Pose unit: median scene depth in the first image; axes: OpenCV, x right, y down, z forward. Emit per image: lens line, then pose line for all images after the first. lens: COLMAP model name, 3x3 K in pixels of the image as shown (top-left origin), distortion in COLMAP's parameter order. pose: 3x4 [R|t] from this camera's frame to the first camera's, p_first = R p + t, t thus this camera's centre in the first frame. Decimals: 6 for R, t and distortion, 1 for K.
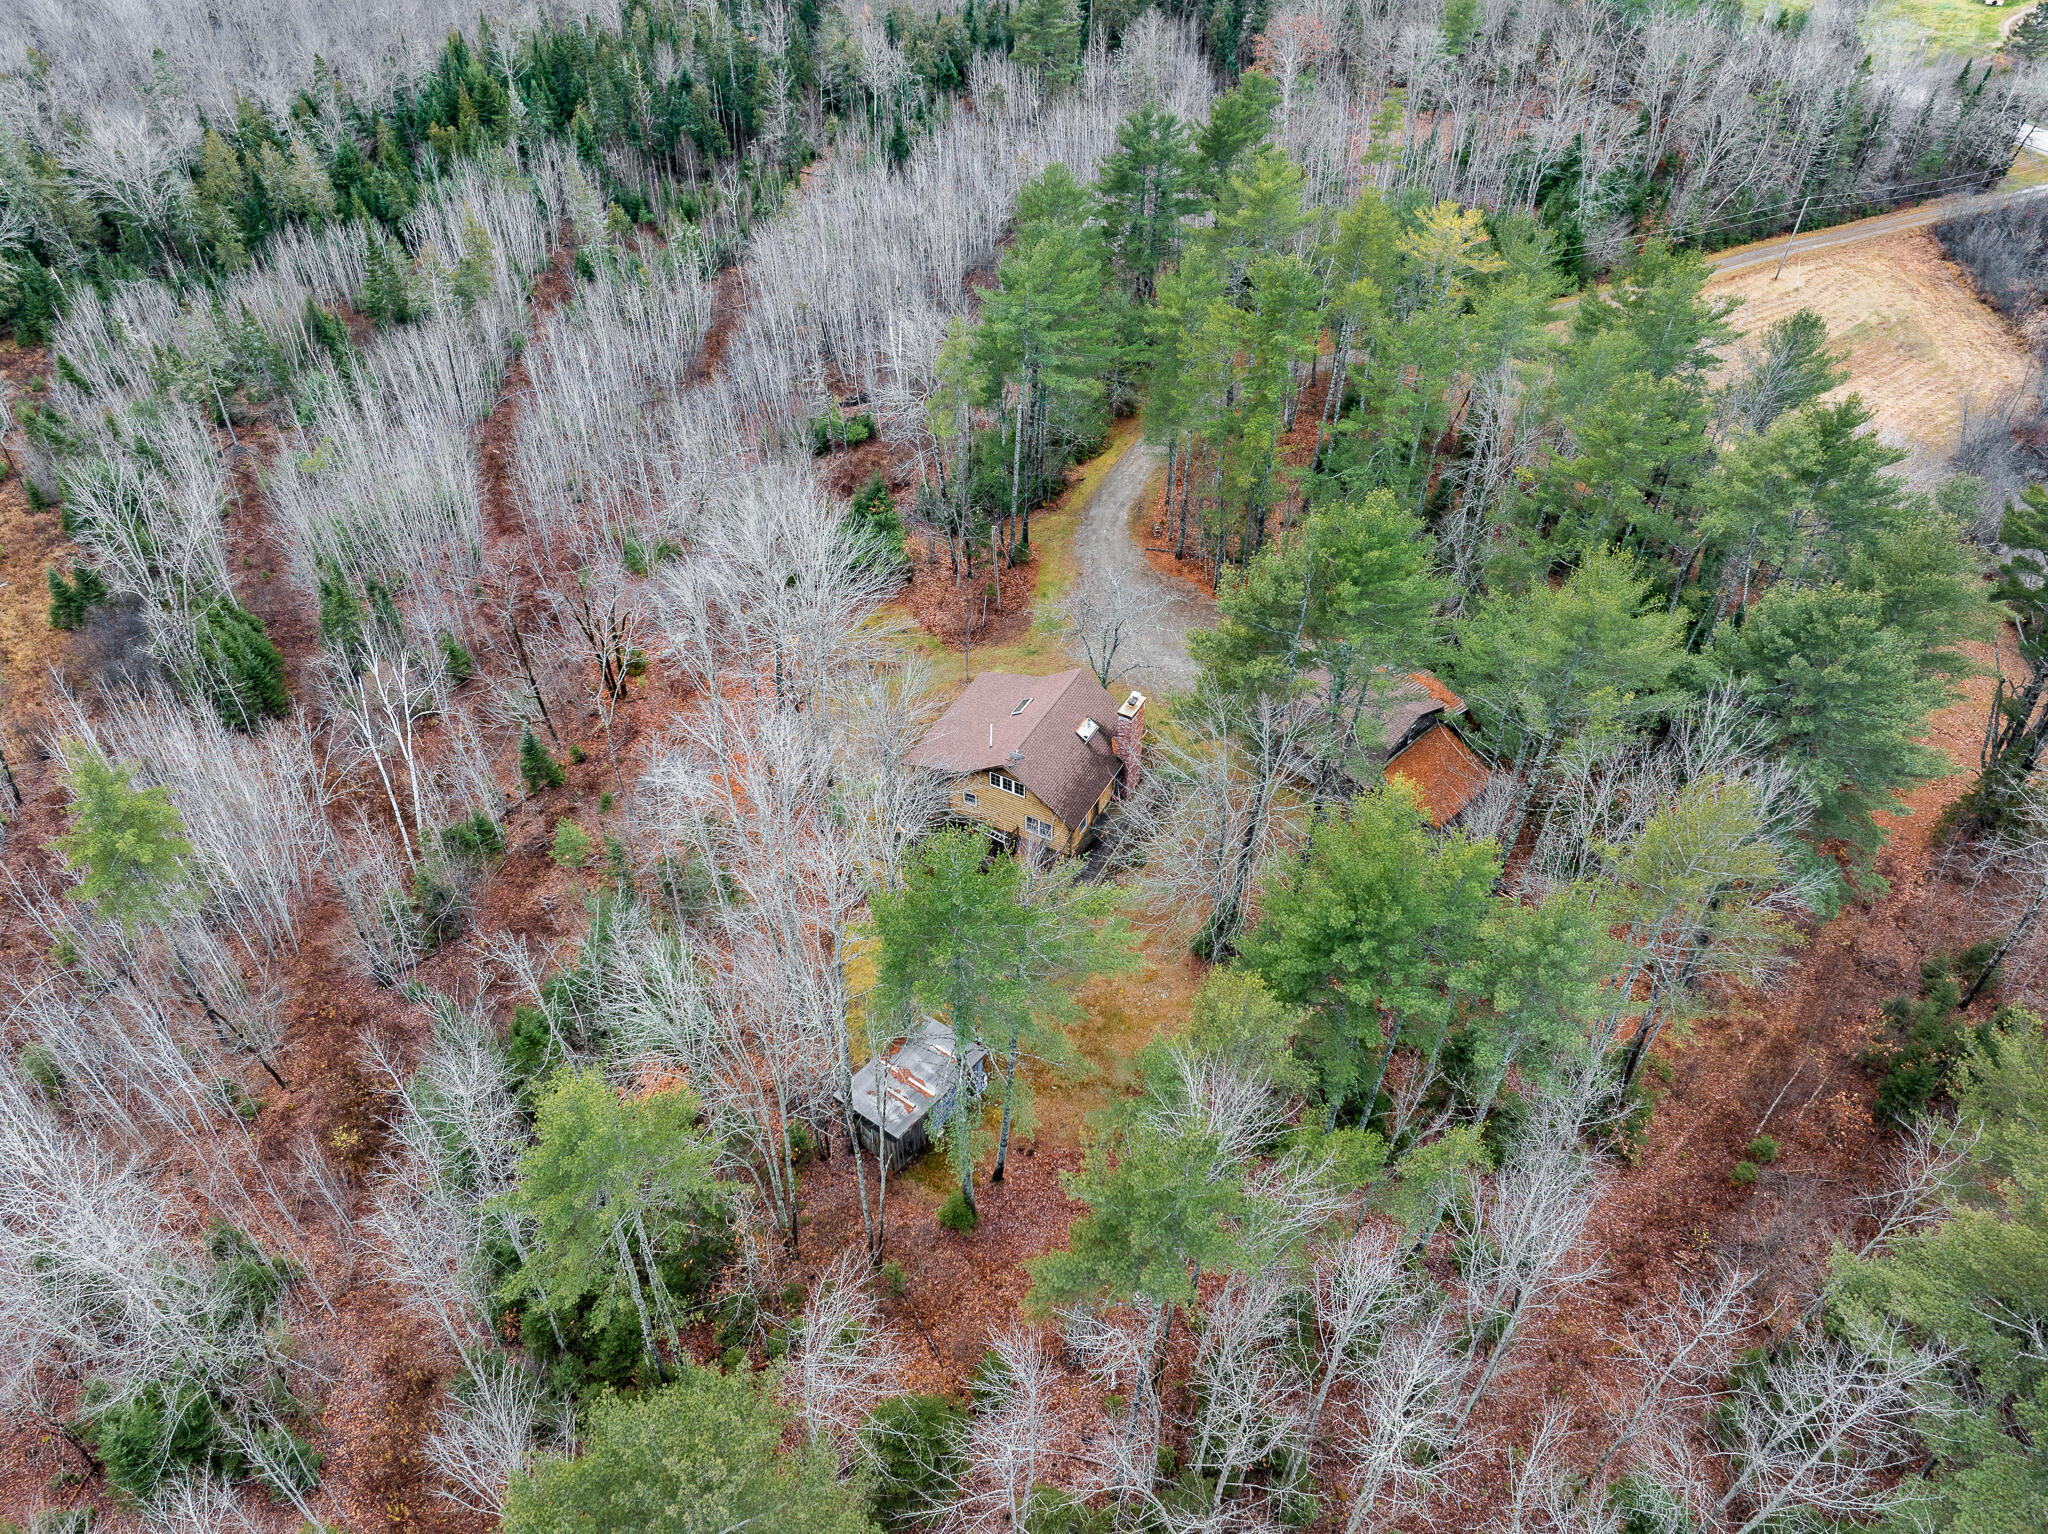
lens RADIAL K [[1444.4, 0, 1024.0], [0, 1444.4, 767.0], [0, 0, 1]] dist [-0.051510, 0.026971]
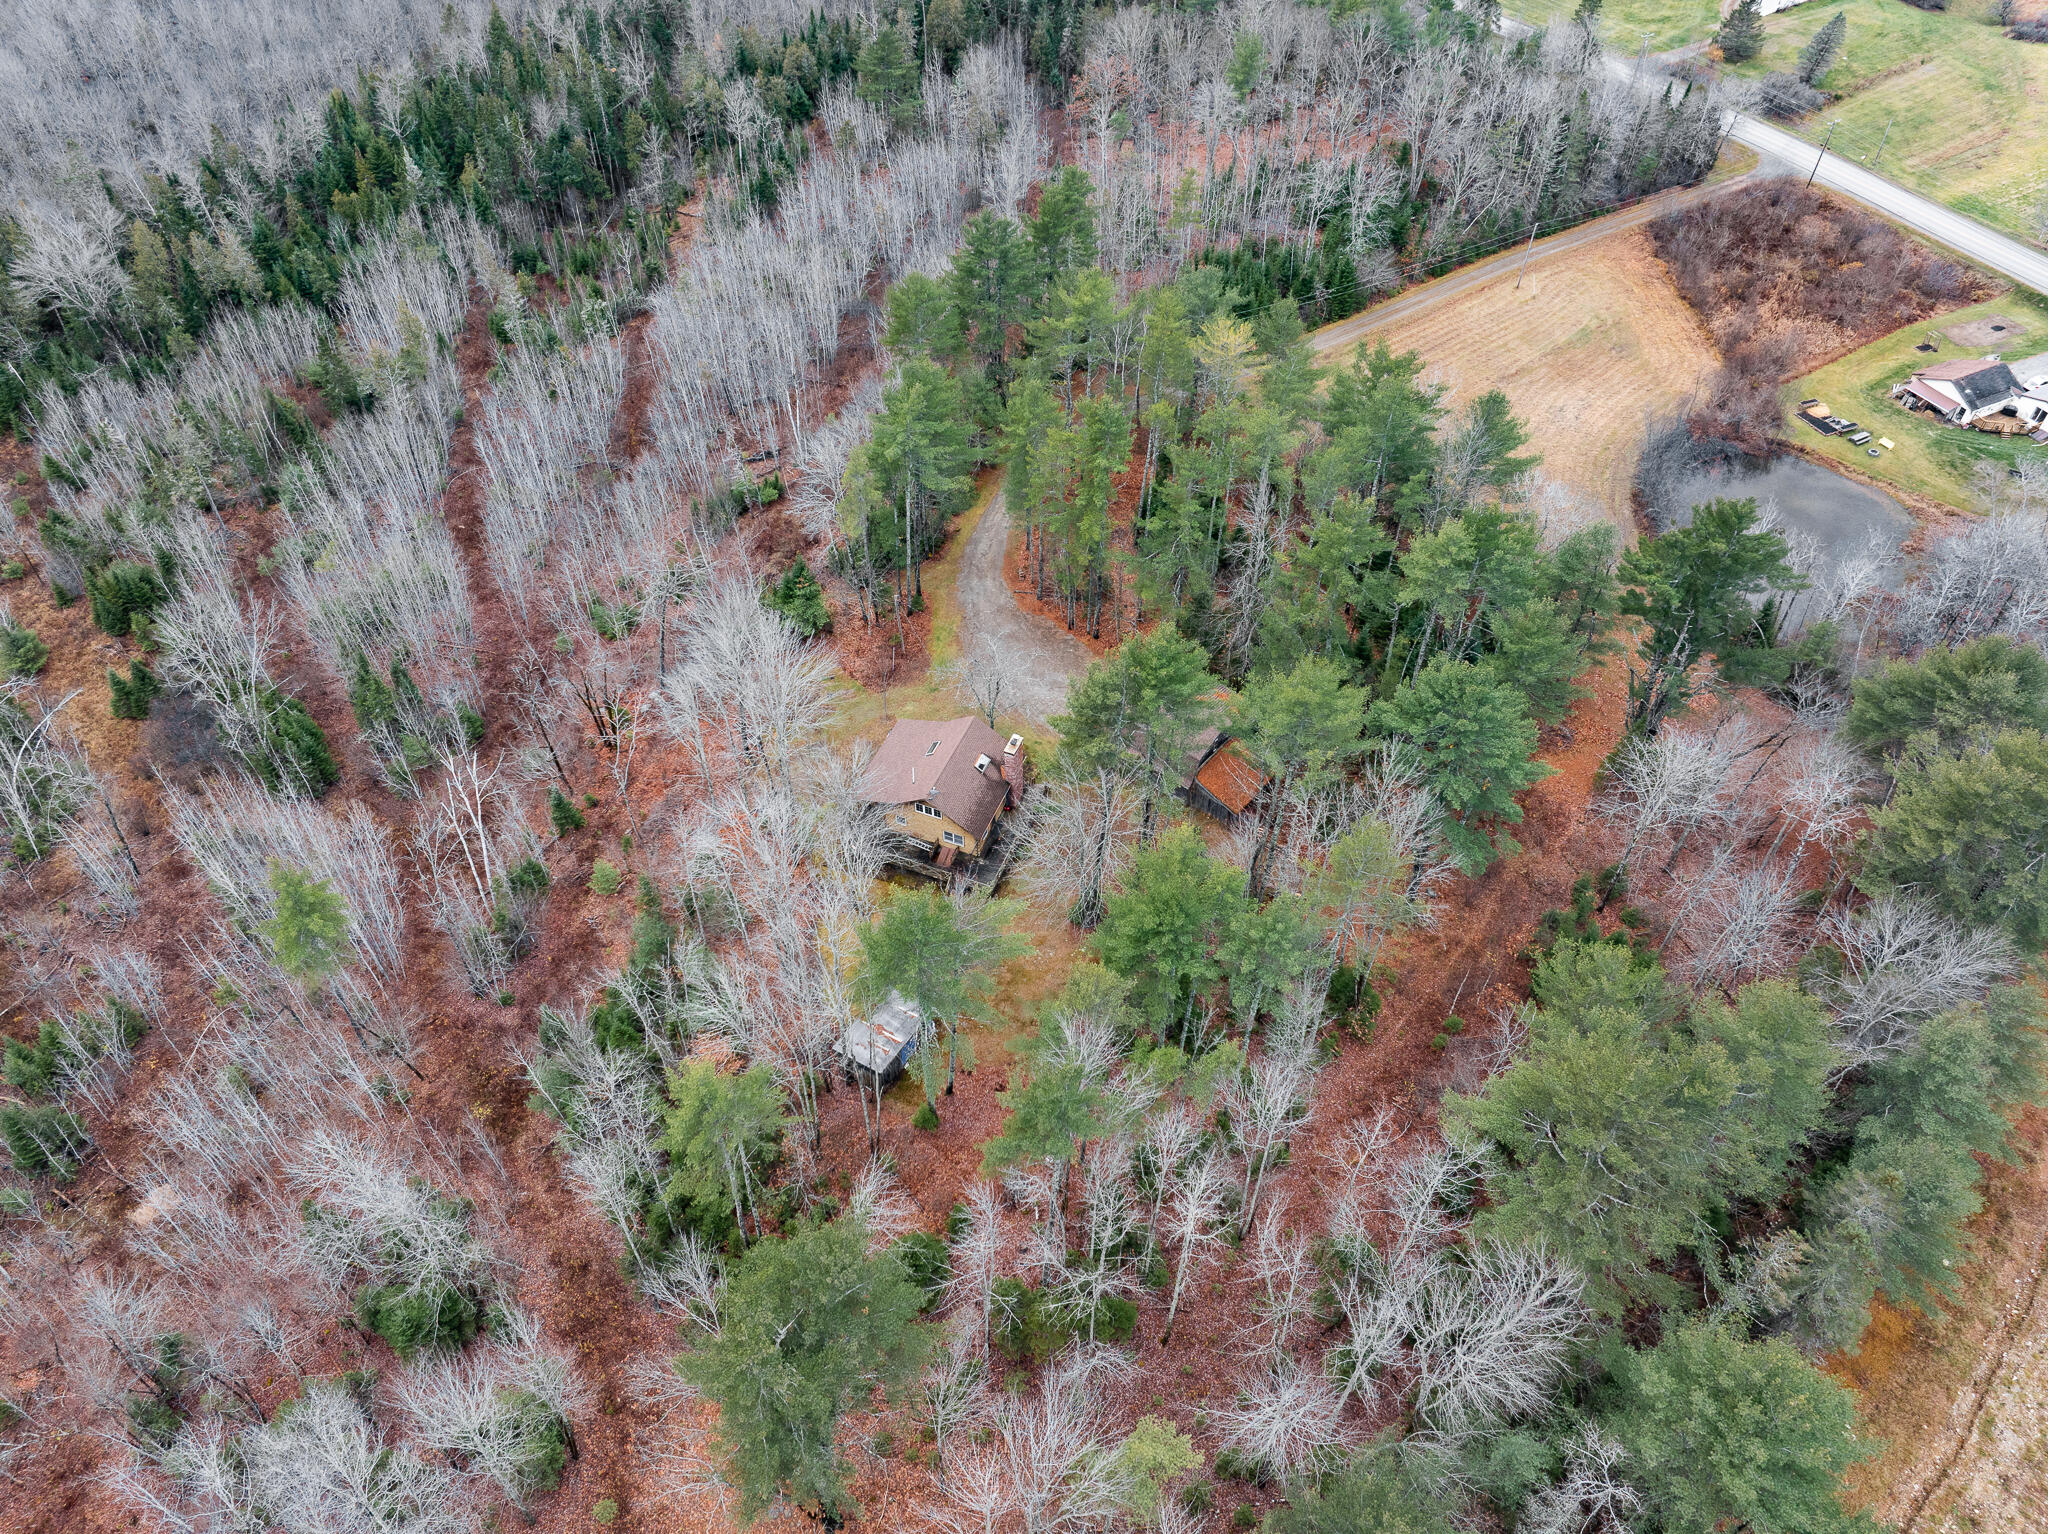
lens RADIAL K [[1424.2, 0, 1024.0], [0, 1424.2, 767.0], [0, 0, 1]] dist [-0.030816, -0.001995]
pose [[0.993597, -0.084197, 0.075344, -0.011994], [0.078550, 0.994084, 0.075013, -0.075597], [-0.081214, -0.068614, 0.994332, -0.220333]]
